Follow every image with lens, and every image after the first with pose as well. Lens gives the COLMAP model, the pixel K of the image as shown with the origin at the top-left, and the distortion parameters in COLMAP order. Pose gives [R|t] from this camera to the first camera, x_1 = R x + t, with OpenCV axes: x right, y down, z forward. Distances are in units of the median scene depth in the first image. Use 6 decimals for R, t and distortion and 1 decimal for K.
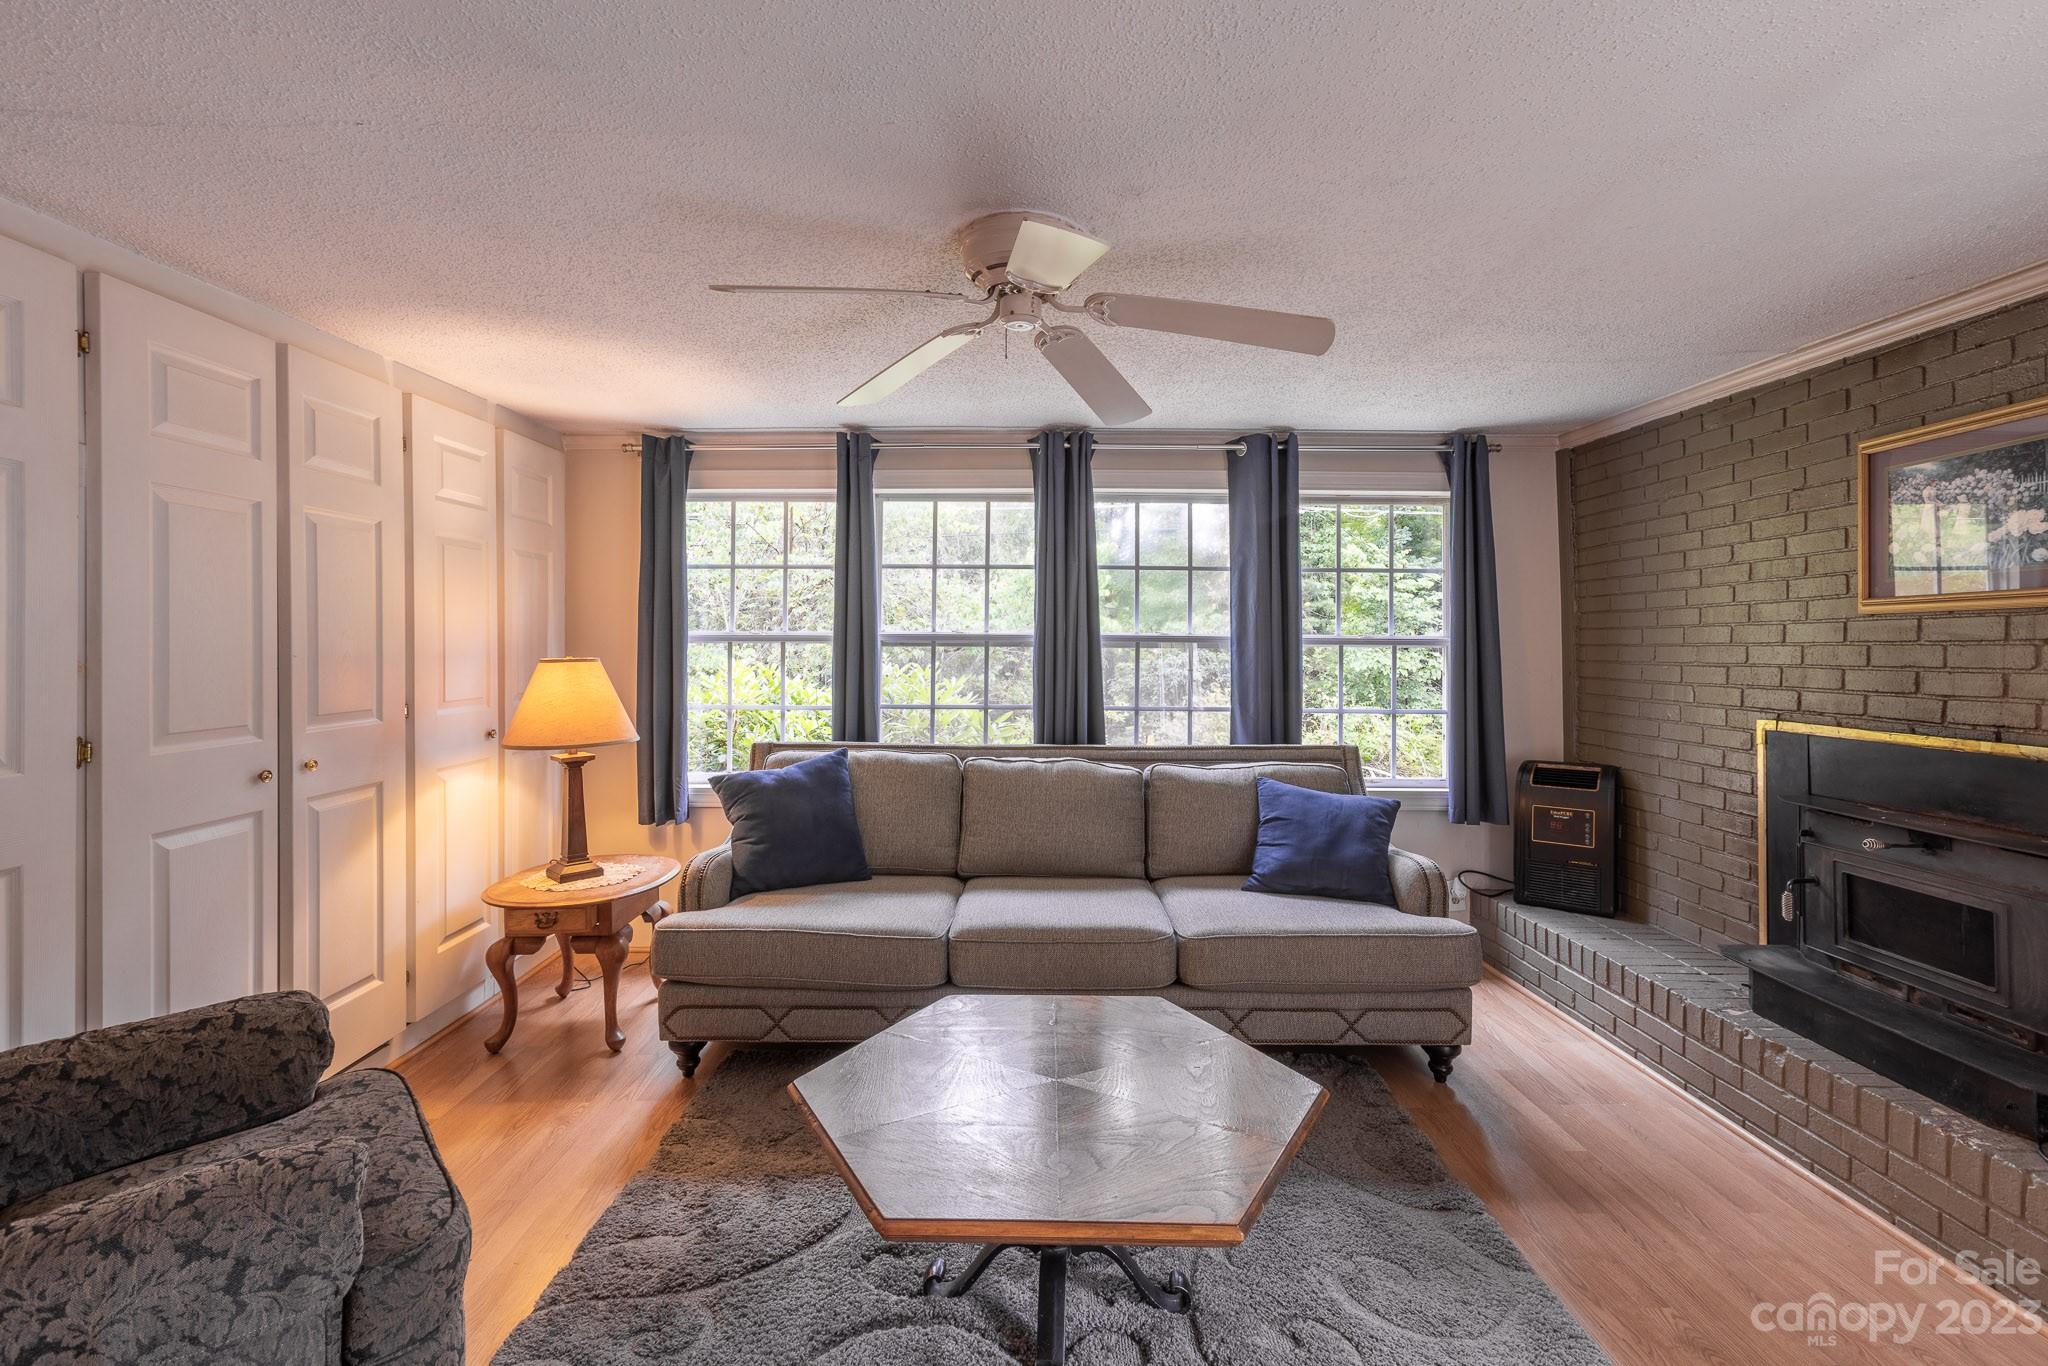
lens RADIAL K [[914.1, 0, 1073.0], [0, 914.1, 648.2], [0, 0, 1]] dist [-0.004457, 0.000280]
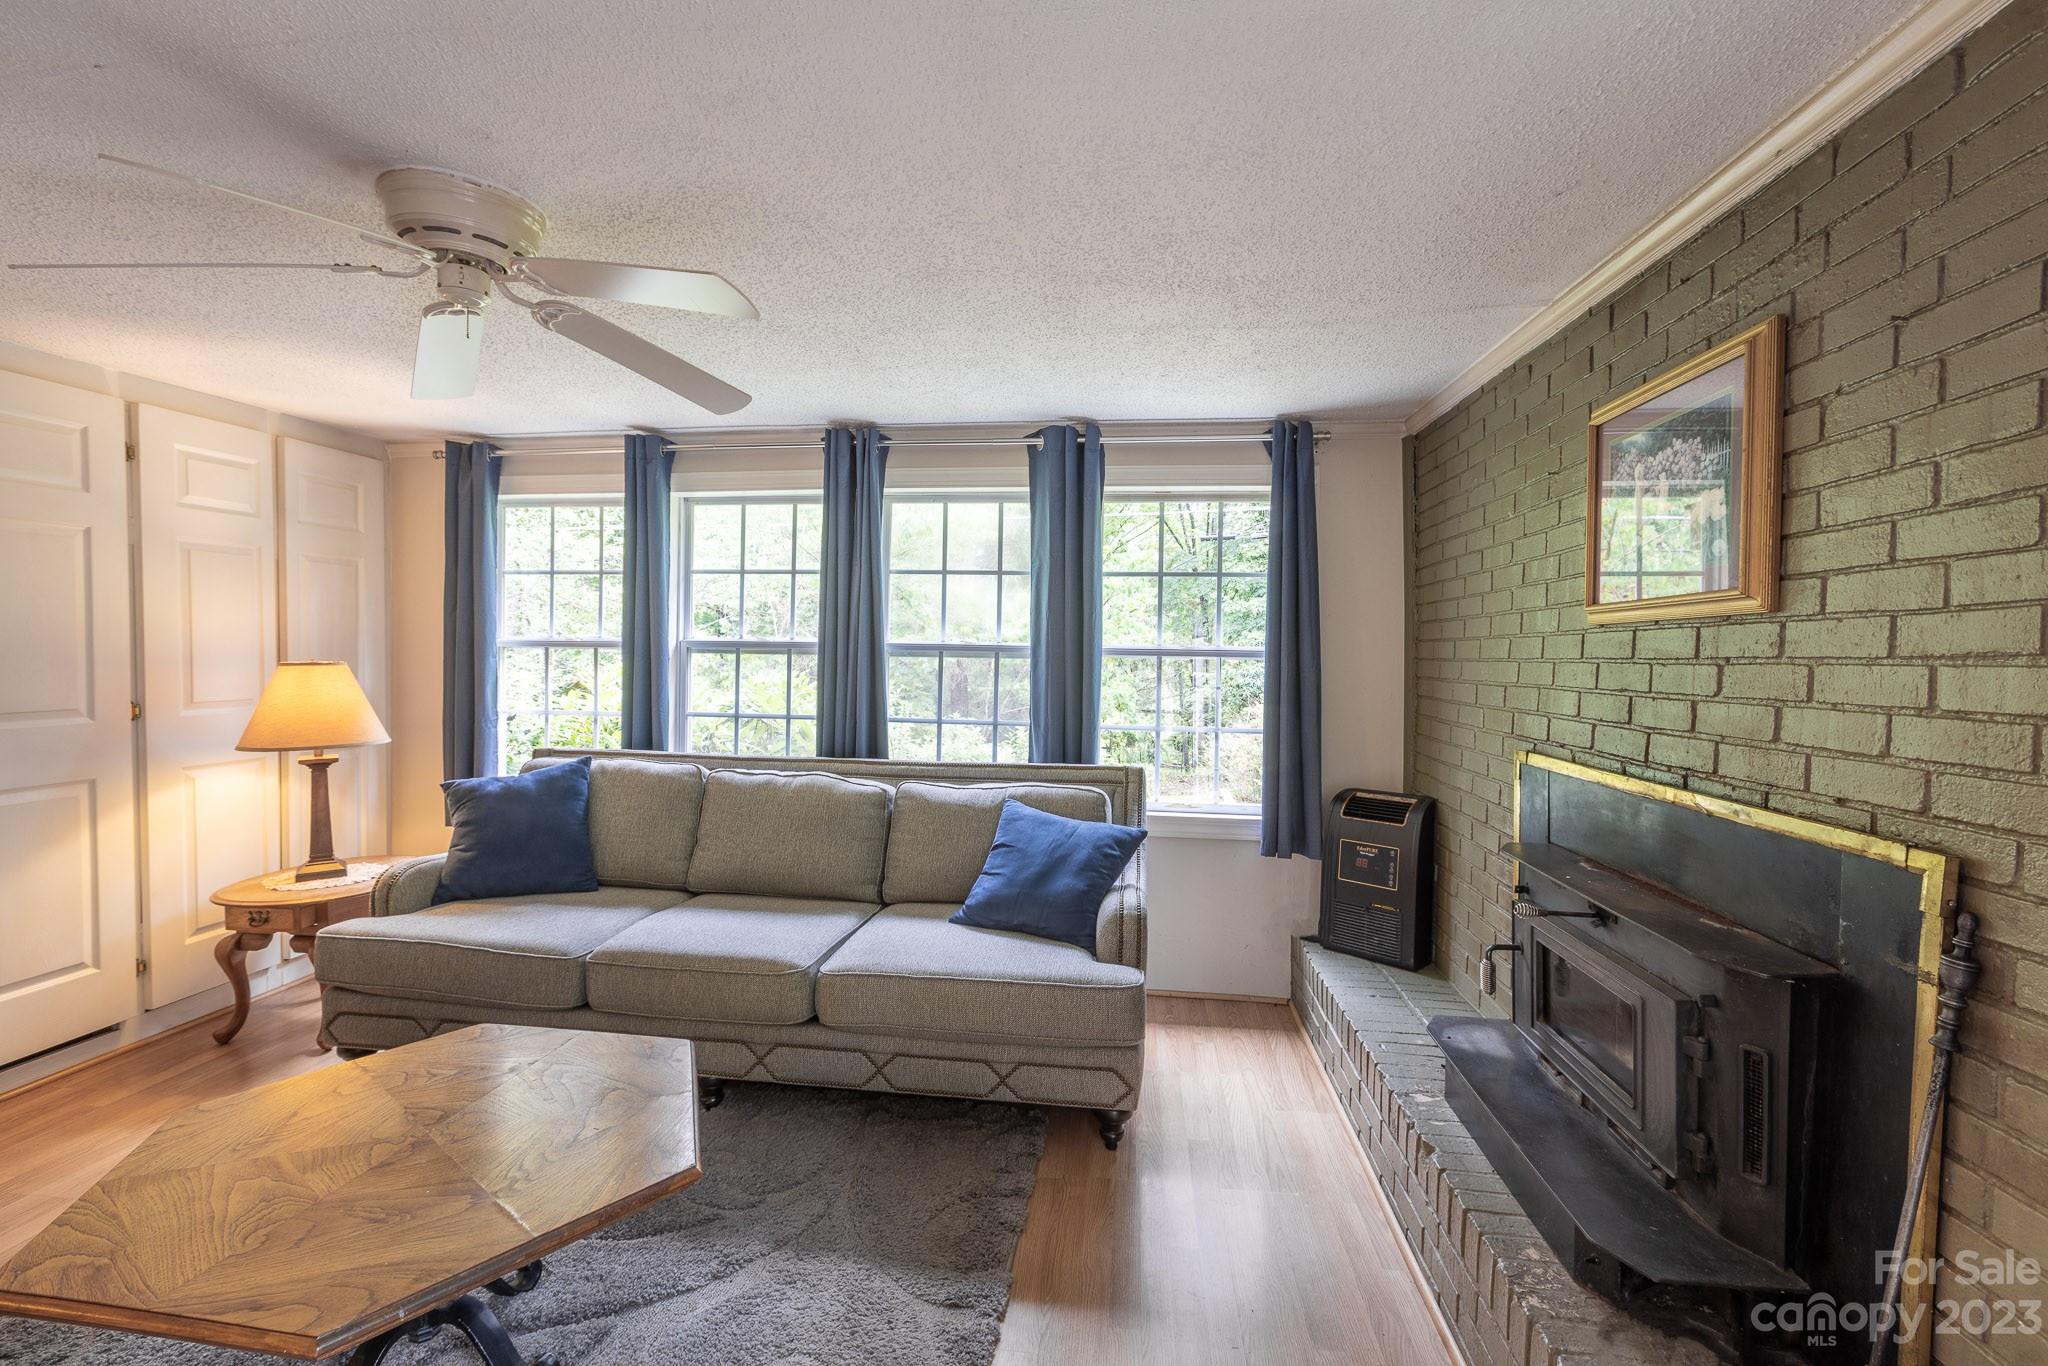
lens RADIAL K [[914.1, 0, 1013.7], [0, 914.1, 673.4], [0, 0, 1]] dist [-0.004457, 0.000280]
pose [[0.991221, 0.012127, -0.131661, 0.352869], [-0.009615, 0.999760, 0.019699, -0.003764], [0.131868, -0.018260, 0.991099, 0.096280]]
